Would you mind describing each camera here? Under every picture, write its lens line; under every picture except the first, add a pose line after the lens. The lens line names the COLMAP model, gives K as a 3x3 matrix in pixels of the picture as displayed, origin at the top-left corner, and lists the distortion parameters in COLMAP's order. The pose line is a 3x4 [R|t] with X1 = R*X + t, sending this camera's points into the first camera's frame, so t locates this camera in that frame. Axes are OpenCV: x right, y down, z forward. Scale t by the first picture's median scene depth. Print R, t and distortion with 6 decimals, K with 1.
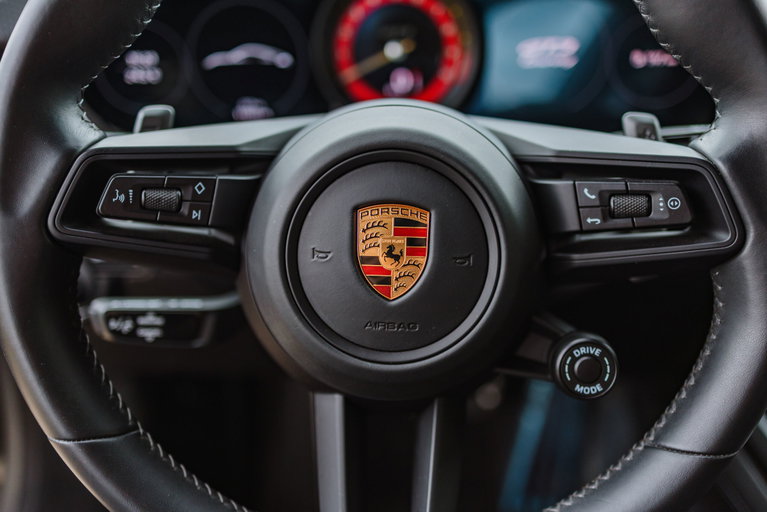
lens RADIAL K [[774.1, 0, 381.4], [0, 774.1, 258.8], [0, 0, 1]] dist [-0.007145, 0.000000]
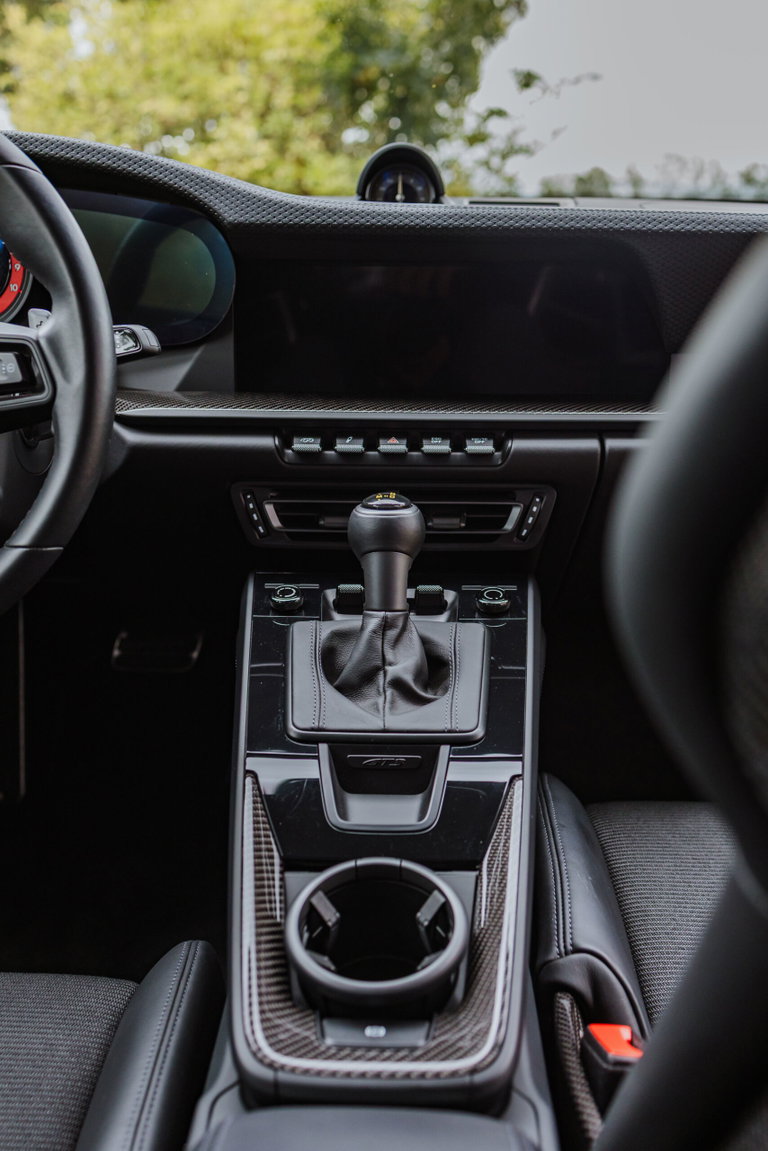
lens RADIAL K [[1161.7, 0, 384.1], [0, 1161.7, 575.2], [0, 0, 1]] dist [-0.007145, 0.000000]
pose [[0.999786, 0.020666, -0.001115, 1.025917], [-0.020689, 0.999413, -0.027316, 0.331584], [0.000549, 0.027333, 0.999626, -1.037262]]
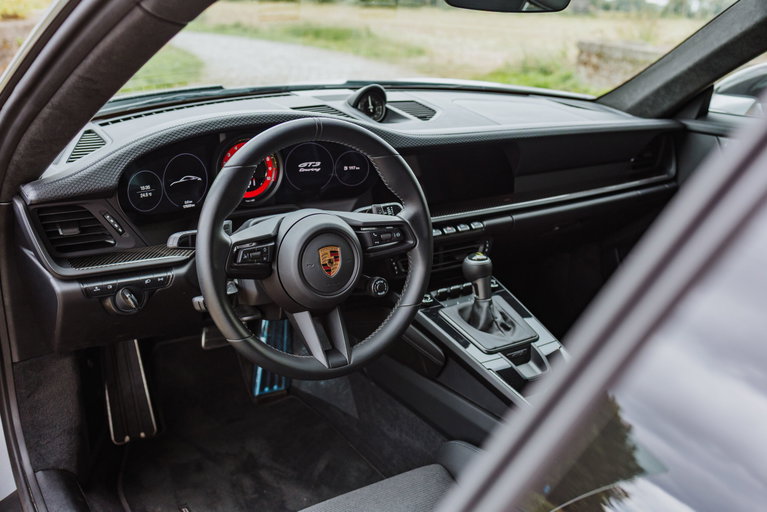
lens RADIAL K [[774.1, 0, 384.5], [0, 774.1, 257.4], [0, 0, 1]] dist [-0.007145, 0.000000]
pose [[0.820591, -0.149779, 0.551540, -1.515345], [0.126997, 0.988708, 0.079550, -0.242691], [-0.557227, 0.004766, 0.830347, -1.742513]]
